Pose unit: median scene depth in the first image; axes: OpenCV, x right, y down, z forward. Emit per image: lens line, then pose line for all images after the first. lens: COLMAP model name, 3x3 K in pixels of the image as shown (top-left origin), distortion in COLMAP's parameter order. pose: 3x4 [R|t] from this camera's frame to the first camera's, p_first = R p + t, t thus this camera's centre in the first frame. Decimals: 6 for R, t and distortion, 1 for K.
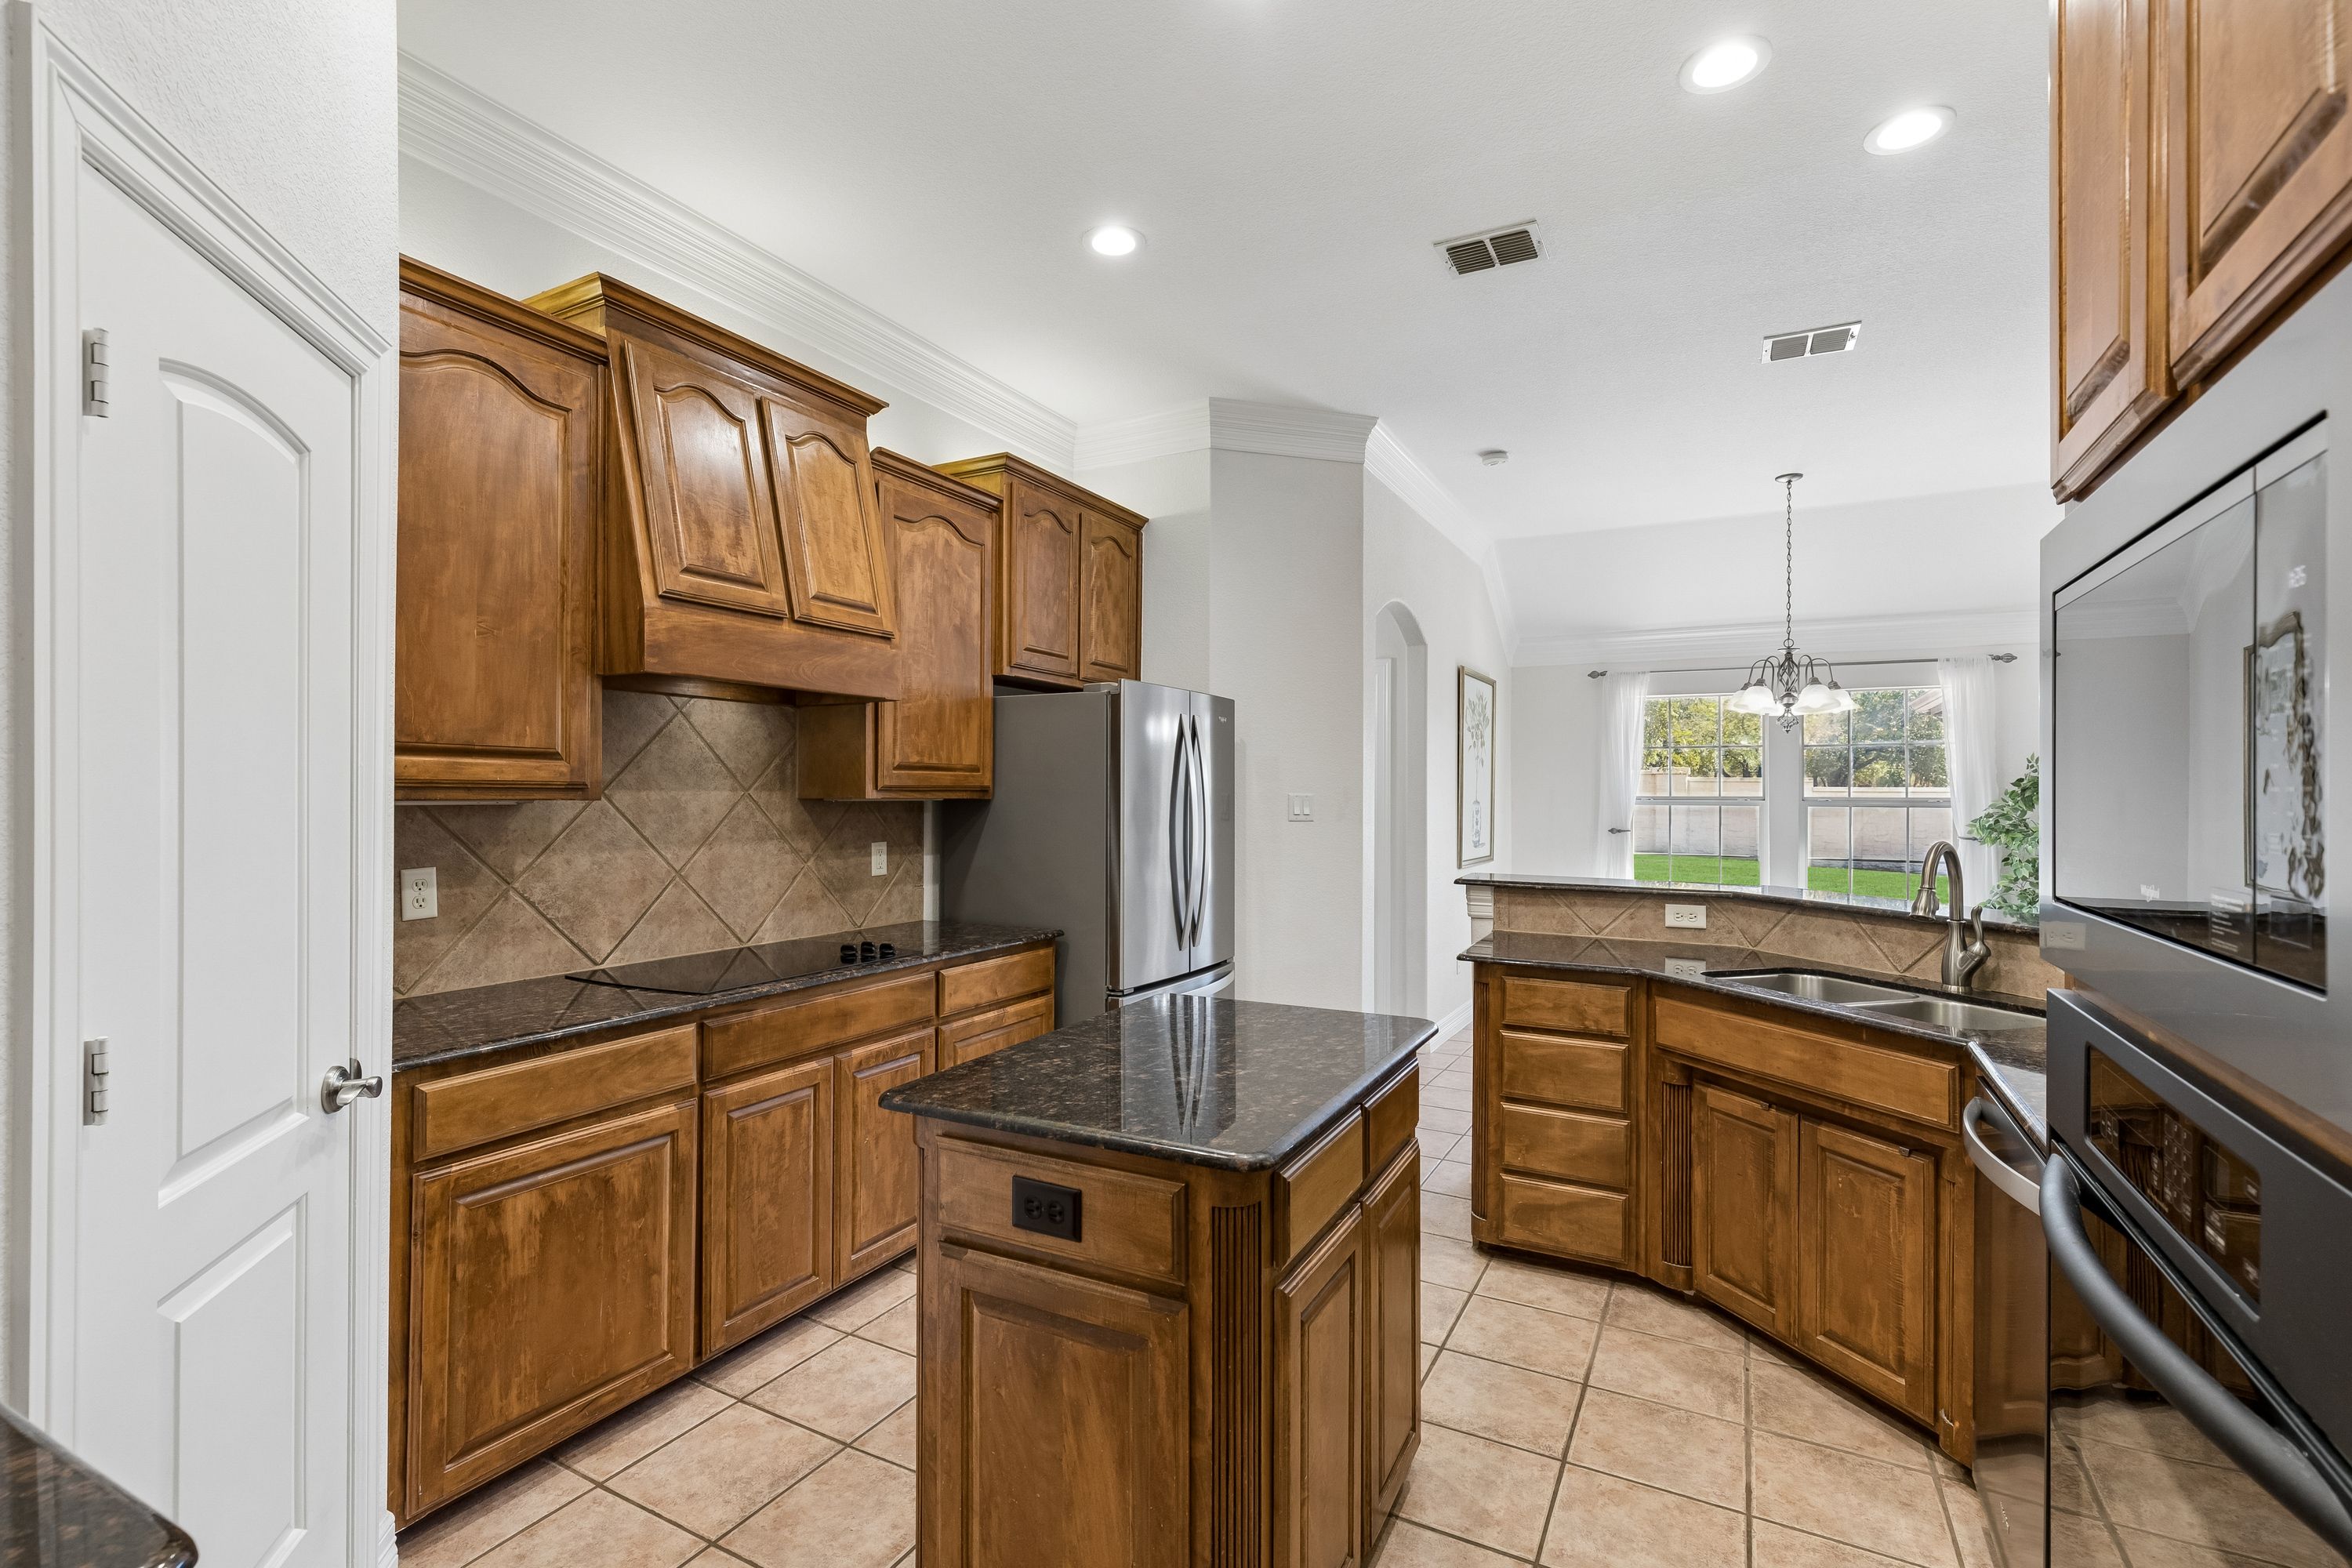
lens RADIAL K [[1061.7, 0, 1165.4], [0, 1061.7, 791.6], [0, 0, 1]] dist [0.006346, -0.001339]
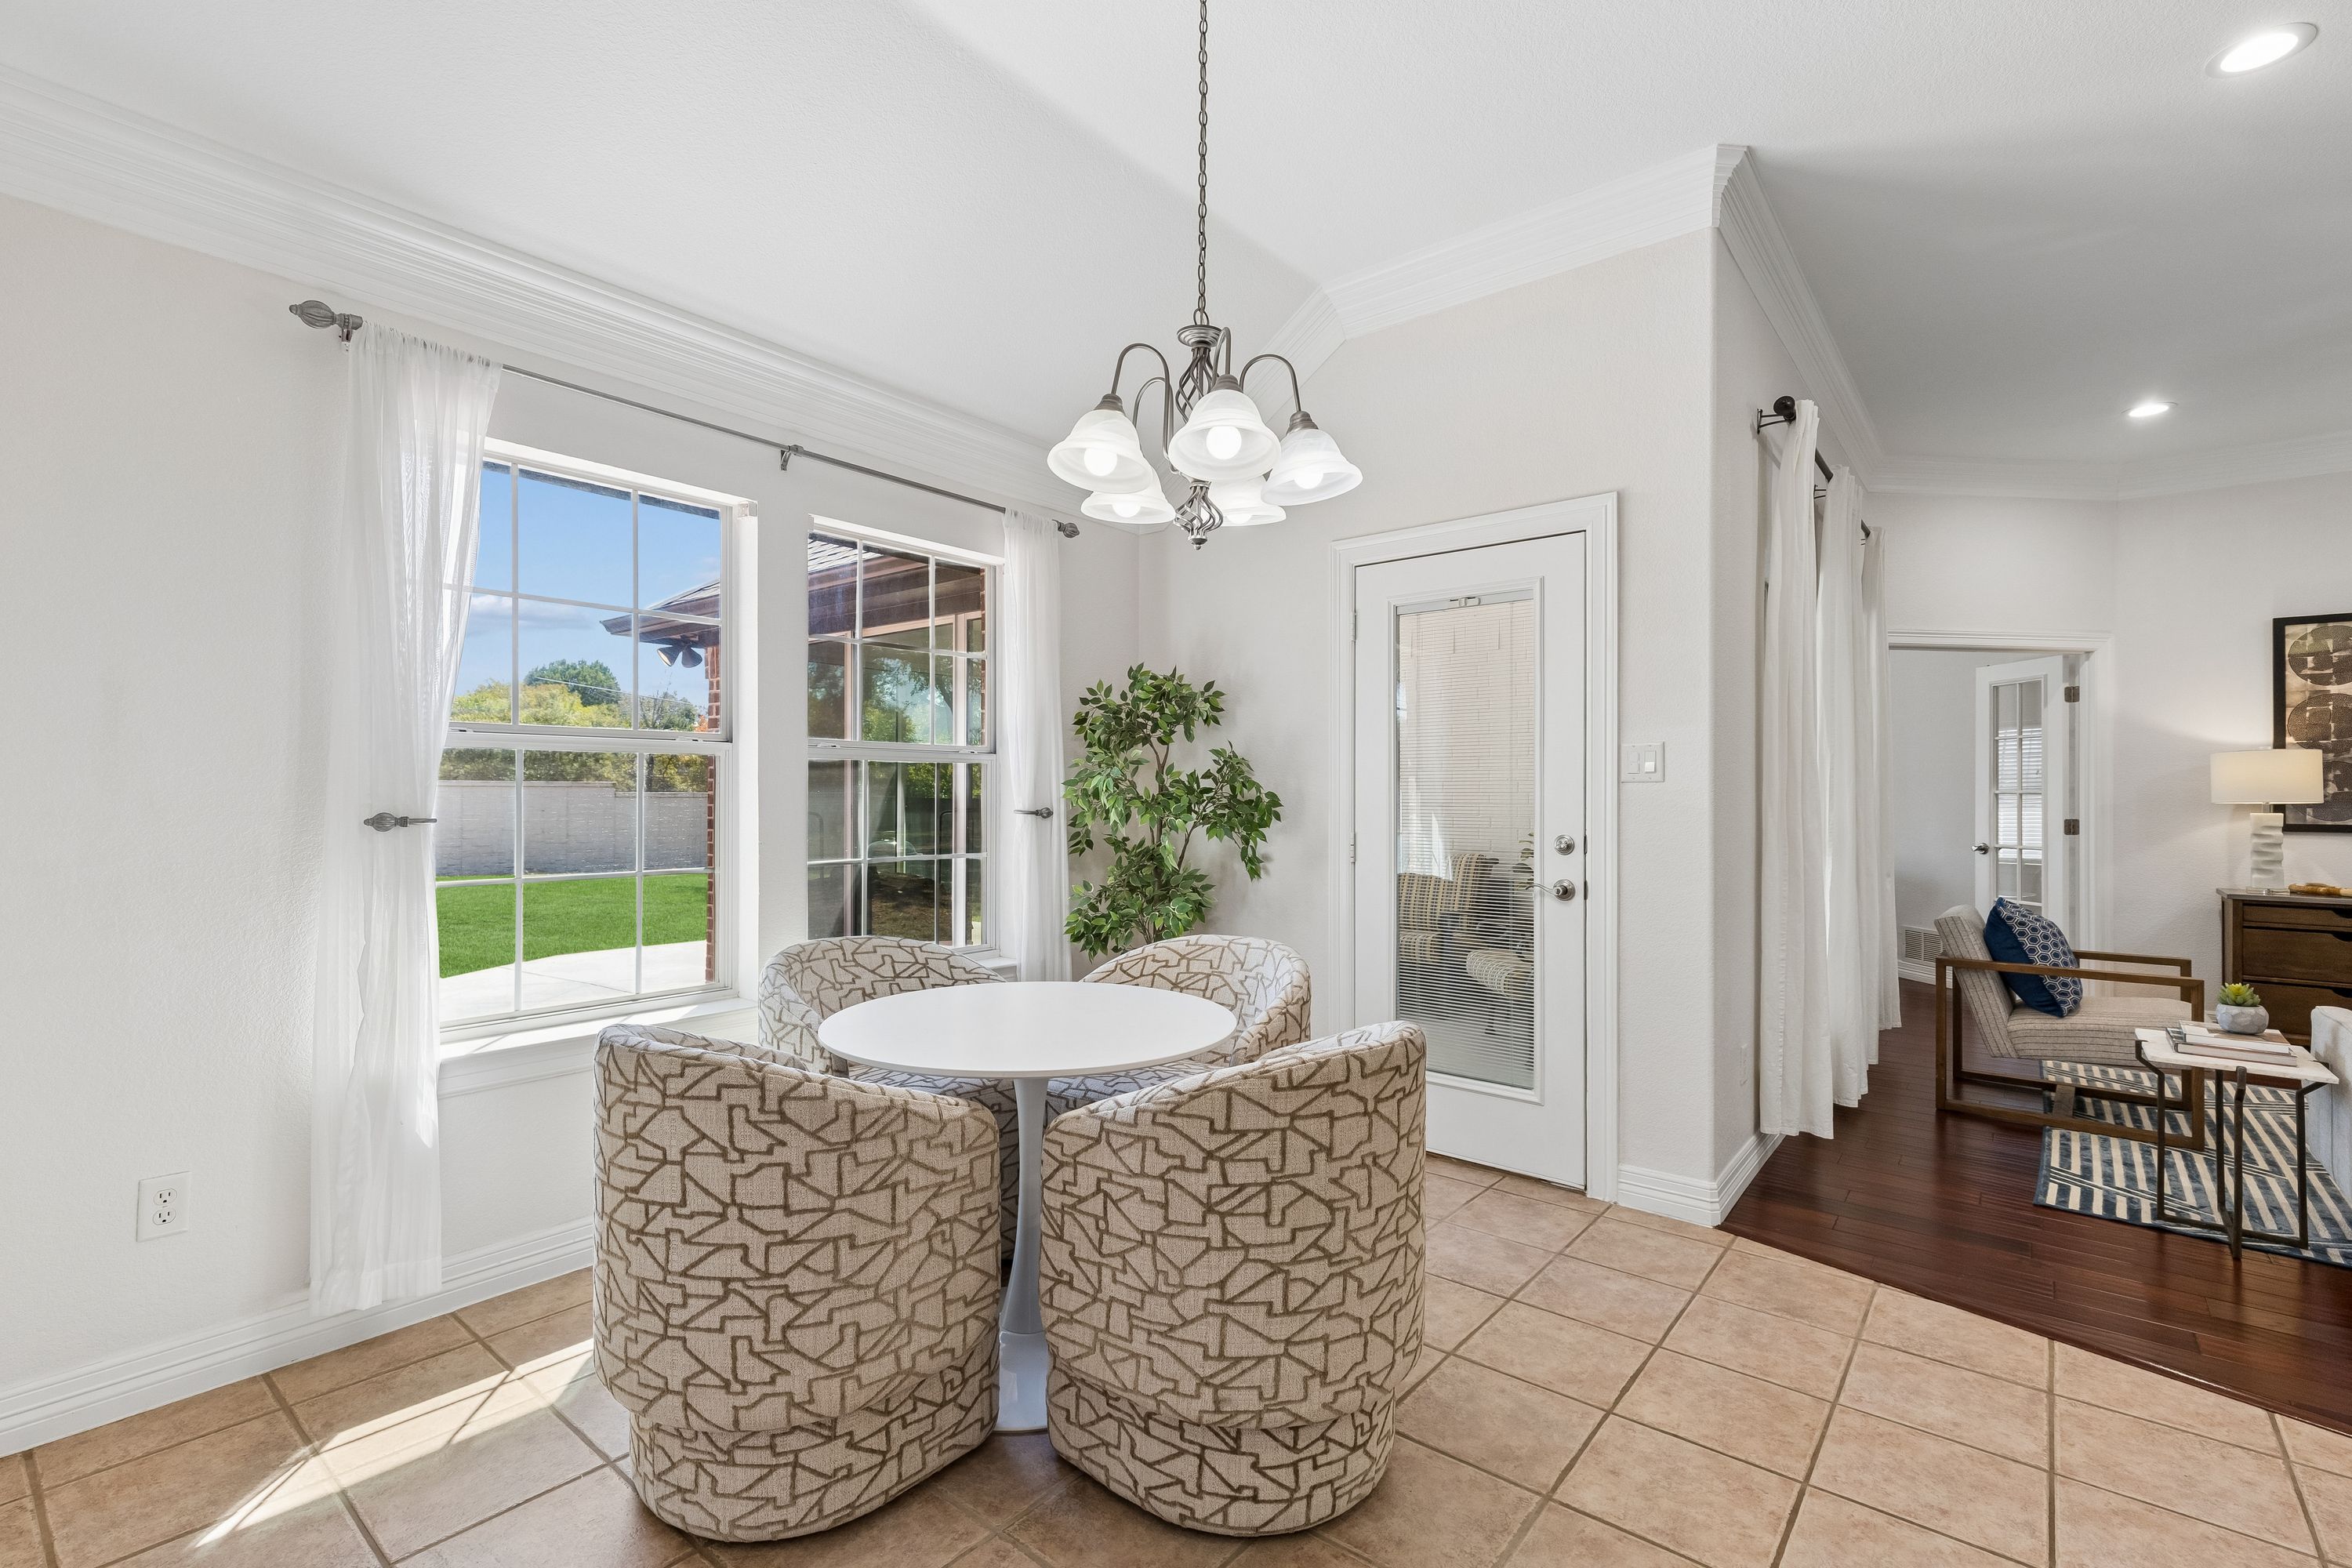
lens RADIAL K [[1061.7, 0, 1180.6], [0, 1061.7, 785.3], [0, 0, 1]] dist [0.006346, -0.001339]
pose [[0.180013, 0.000591, 0.983664, 0.309076], [-0.007877, 0.999969, 0.000841, 0.050357], [-0.983633, -0.007900, 0.180012, 1.482953]]
